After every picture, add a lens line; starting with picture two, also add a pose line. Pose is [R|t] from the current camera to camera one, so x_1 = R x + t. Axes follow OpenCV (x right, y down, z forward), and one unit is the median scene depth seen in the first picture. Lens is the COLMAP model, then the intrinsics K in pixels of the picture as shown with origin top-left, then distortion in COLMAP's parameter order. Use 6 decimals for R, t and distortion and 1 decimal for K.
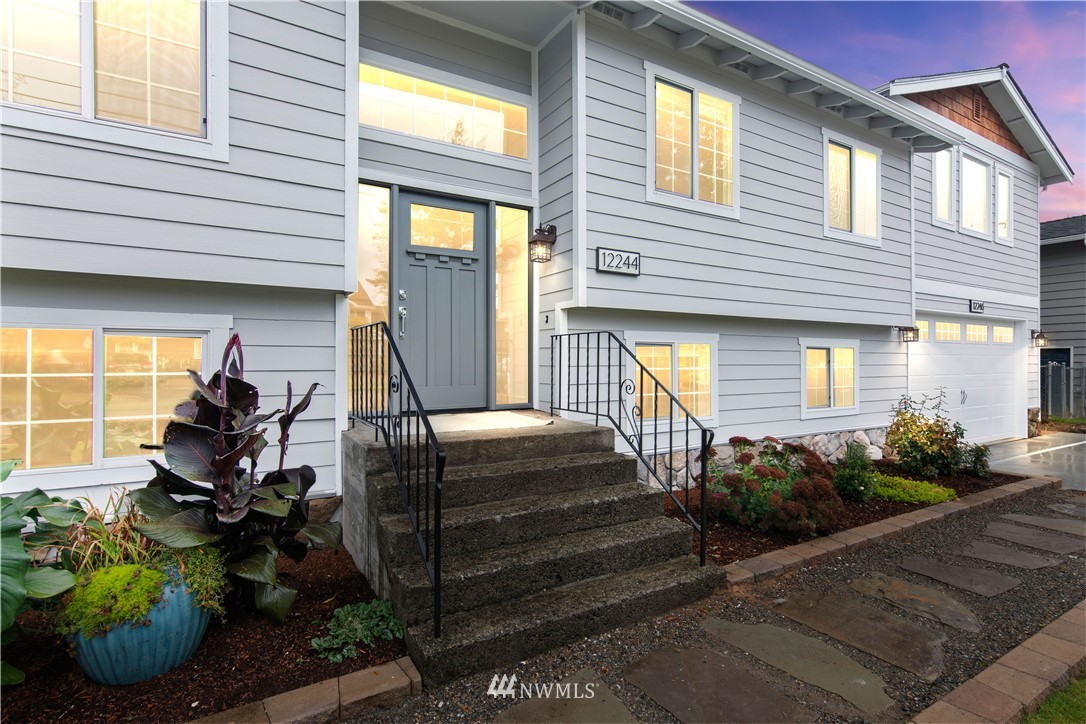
lens RADIAL K [[524.2, 0, 534.6], [0, 524.2, 359.5], [0, 0, 1]] dist [0.000164, 0.000291]
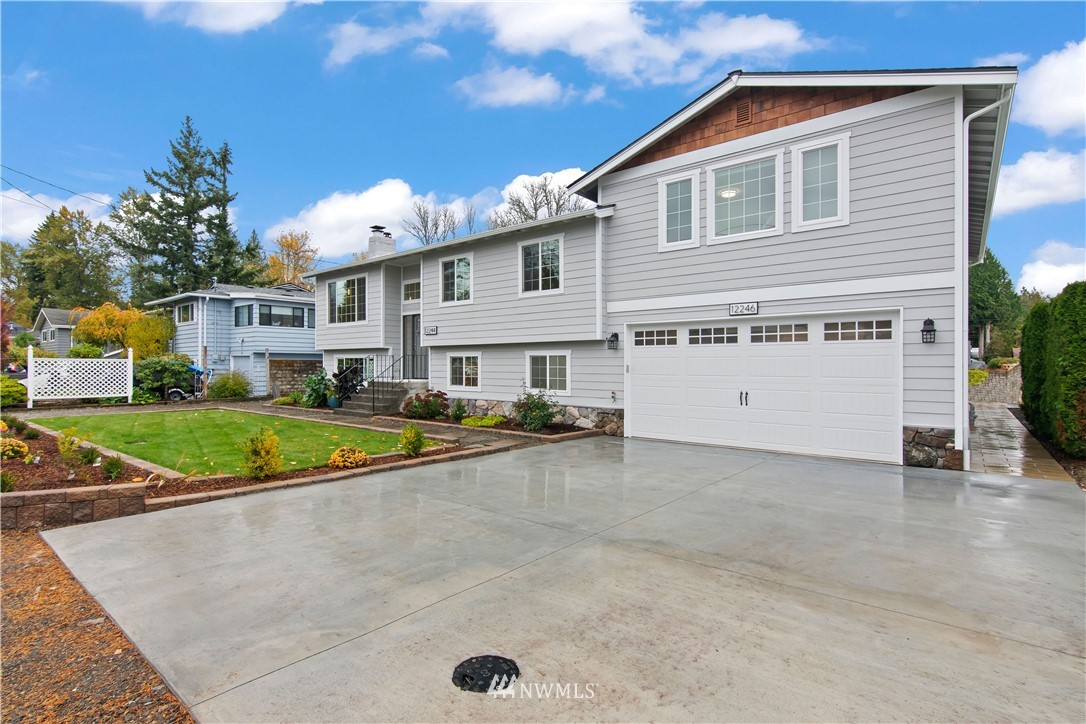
lens RADIAL K [[524.2, 0, 536.8], [0, 524.2, 369.6], [0, 0, 1]] dist [0.000164, 0.000291]
pose [[0.345524, 0.006812, -0.938385, 3.004069], [-0.001299, 0.999976, 0.006781, 0.016809], [0.938409, -0.001124, 0.345524, 0.499362]]
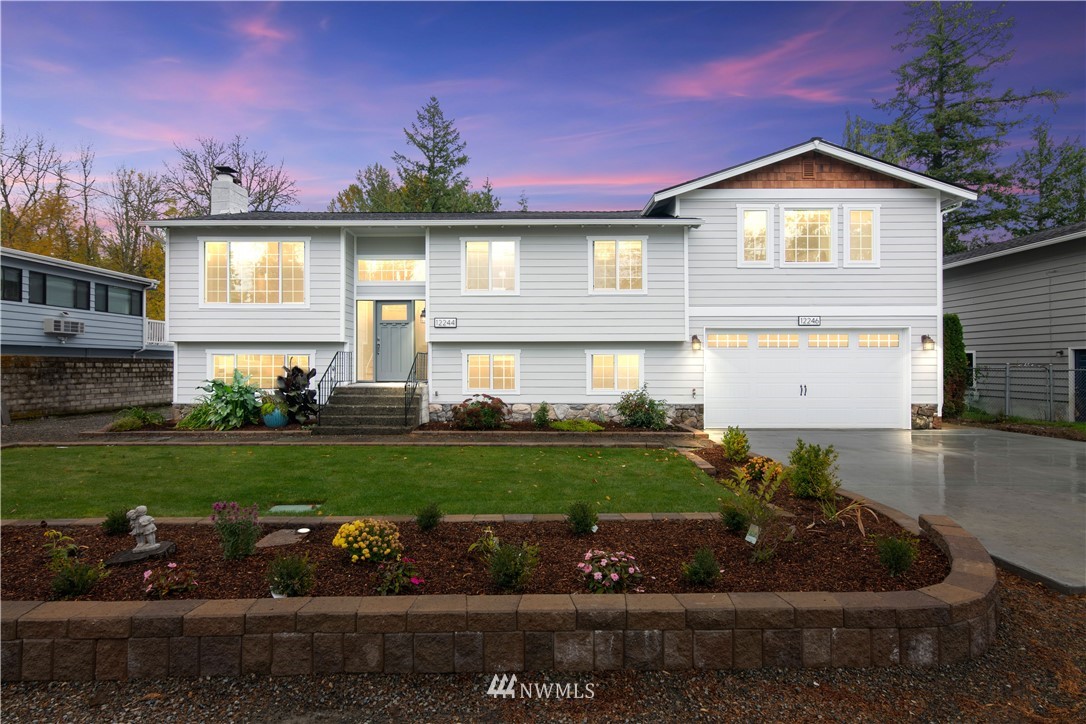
lens RADIAL K [[524.2, 0, 539.6], [0, 524.2, 359.9], [0, 0, 1]] dist [0.000164, 0.000291]
pose [[0.860340, -0.002381, -0.509715, 1.690392], [0.001725, 0.999997, -0.001760, -0.005279], [0.509717, 0.000635, 0.860342, -0.846562]]
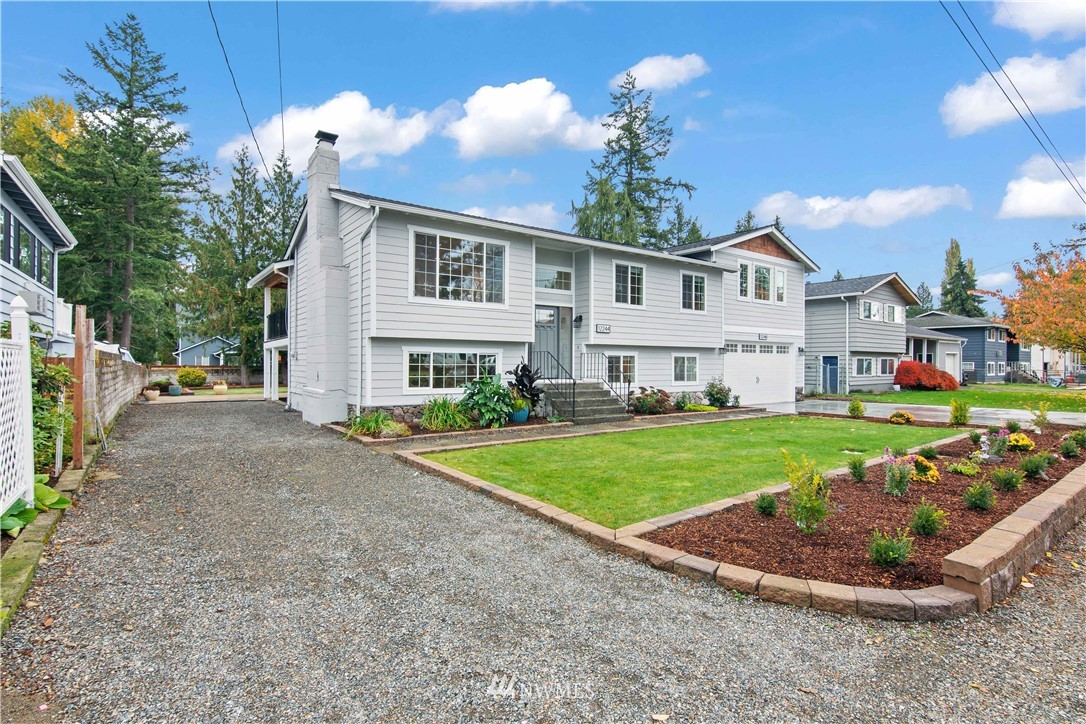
lens RADIAL K [[524.2, 0, 540.9], [0, 524.2, 358.4], [0, 0, 1]] dist [0.000164, 0.000291]
pose [[0.994298, 0.006792, 0.106423, -0.477636], [-0.006566, 0.999975, -0.002475, -0.006640], [-0.106437, 0.001762, 0.994318, -1.803086]]
